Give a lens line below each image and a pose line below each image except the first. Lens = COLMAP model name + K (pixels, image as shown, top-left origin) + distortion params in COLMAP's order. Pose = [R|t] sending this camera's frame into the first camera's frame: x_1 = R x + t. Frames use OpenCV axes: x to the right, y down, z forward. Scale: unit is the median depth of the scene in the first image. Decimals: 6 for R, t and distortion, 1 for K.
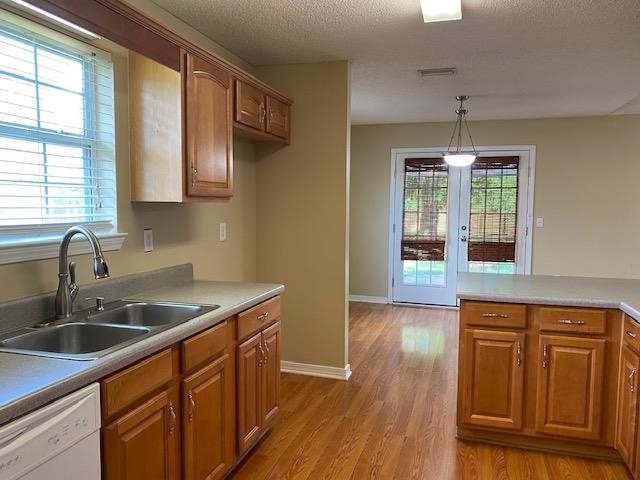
lens RADIAL K [[483.1, 0, 326.3], [0, 483.1, 241.3], [0, 0, 1]] dist [0.048666, -0.051377]
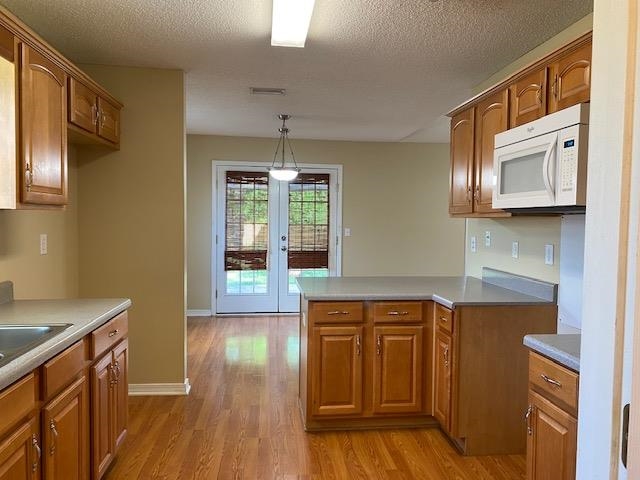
lens RADIAL K [[483.1, 0, 320.7], [0, 483.1, 238.3], [0, 0, 1]] dist [0.048666, -0.051377]
pose [[0.921944, -0.014362, 0.387056, -0.115405], [0.027135, 0.999252, -0.027555, 0.009339], [-0.386371, 0.035907, 0.921644, -0.018285]]
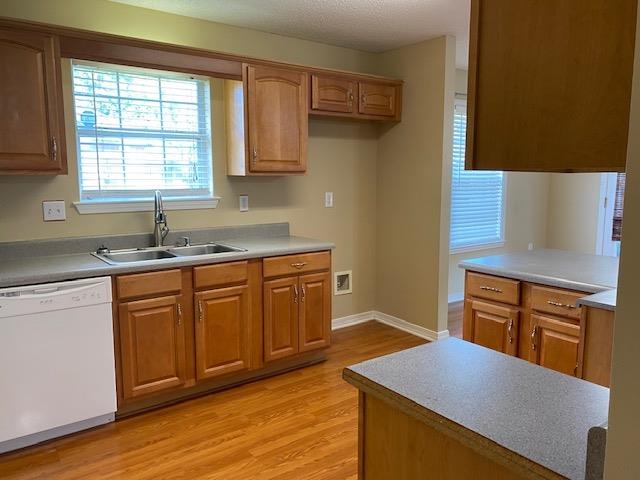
lens RADIAL K [[483.1, 0, 330.4], [0, 483.1, 235.4], [0, 0, 1]] dist [0.048666, -0.051377]
pose [[0.799259, 0.062615, -0.597717, 0.643222], [-0.037933, 0.997831, 0.053807, 0.005851], [0.599789, -0.020333, 0.799900, 0.029599]]
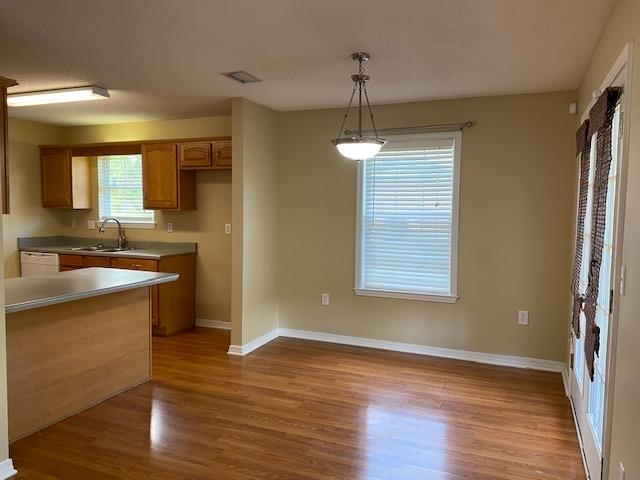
lens RADIAL K [[483.1, 0, 318.8], [0, 483.1, 244.5], [0, 0, 1]] dist [0.048666, -0.051377]
pose [[-0.110635, 0.064534, -0.991764, 1.677651], [-0.090534, 0.993086, 0.074720, -0.143685], [0.989729, 0.098055, -0.104028, 1.822625]]
